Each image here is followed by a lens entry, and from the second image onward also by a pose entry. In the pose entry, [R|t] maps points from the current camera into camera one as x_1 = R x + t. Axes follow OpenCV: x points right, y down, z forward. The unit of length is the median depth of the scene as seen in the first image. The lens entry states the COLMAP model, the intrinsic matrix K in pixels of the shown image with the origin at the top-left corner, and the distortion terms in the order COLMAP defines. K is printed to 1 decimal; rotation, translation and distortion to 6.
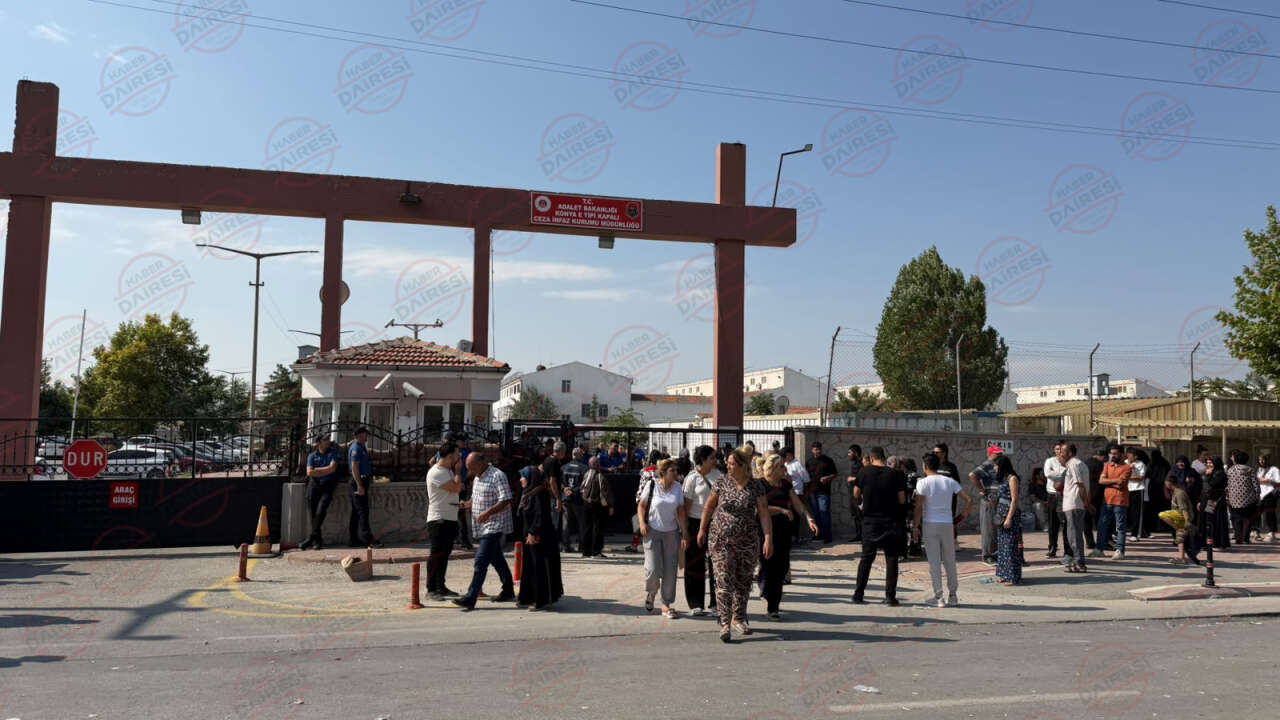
lens RADIAL K [[899.4, 0, 640.0], [0, 899.4, 360.0], [0, 0, 1]] dist [0.104194, -0.105487]
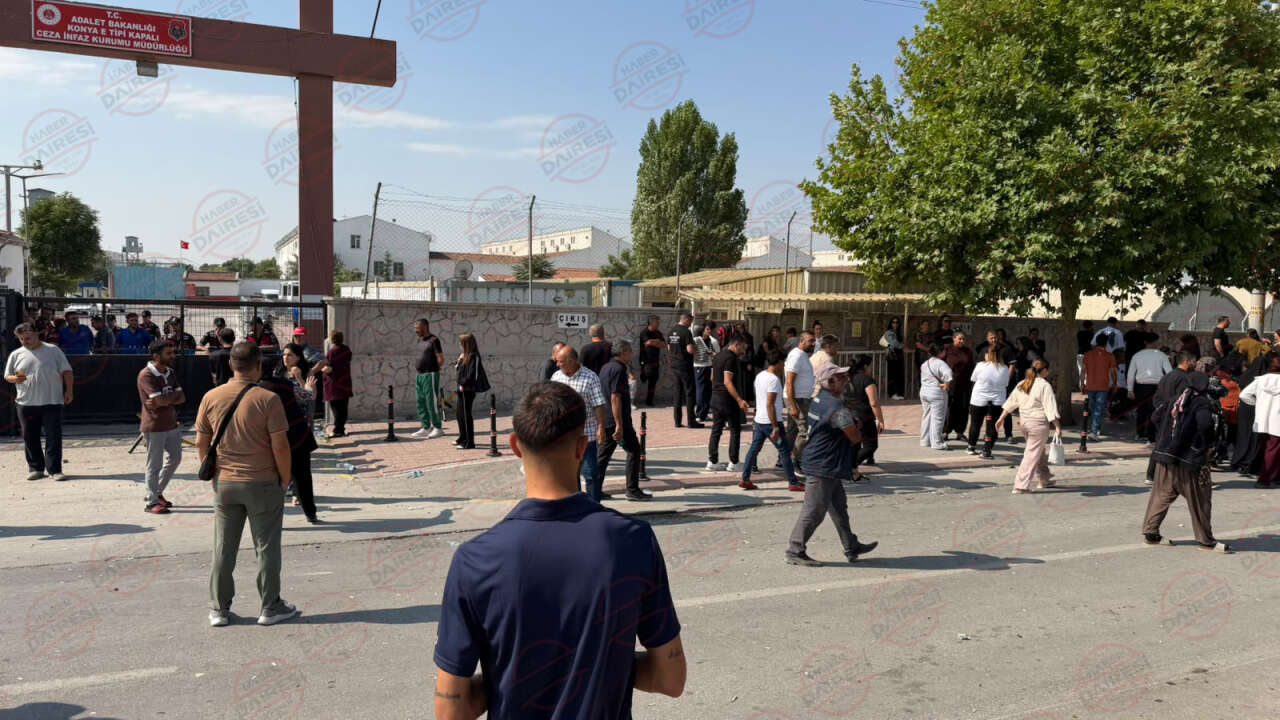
lens RADIAL K [[899.4, 0, 640.0], [0, 899.4, 360.0], [0, 0, 1]] dist [0.104194, -0.105487]
pose [[0.989127, -0.001607, 0.147056, 0.283517], [-0.021400, 0.987724, 0.154736, -0.007923], [-0.145499, -0.156200, 0.976950, 0.073002]]
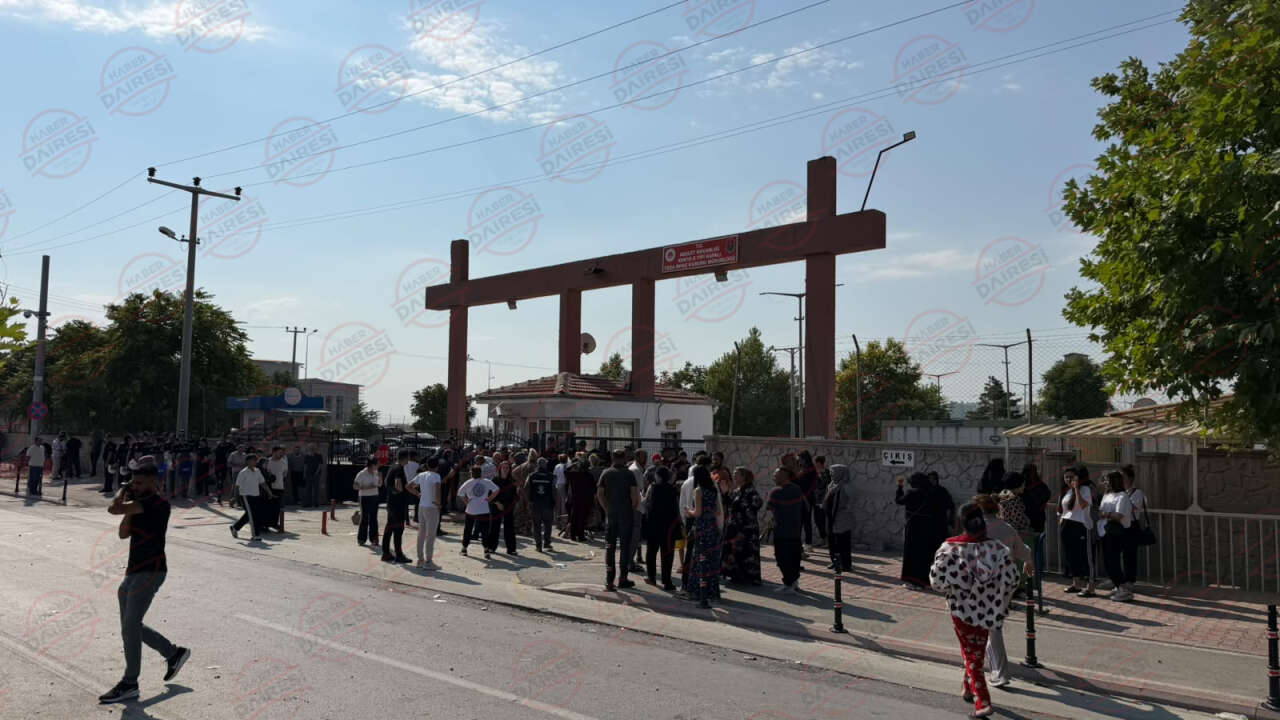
lens RADIAL K [[899.4, 0, 640.0], [0, 899.4, 360.0], [0, 0, 1]] dist [0.104194, -0.105487]
pose [[0.561258, -0.068604, -0.824793, 0.854286], [0.060462, 0.997295, -0.041809, 0.018760], [0.825429, -0.026403, 0.563888, 0.259932]]
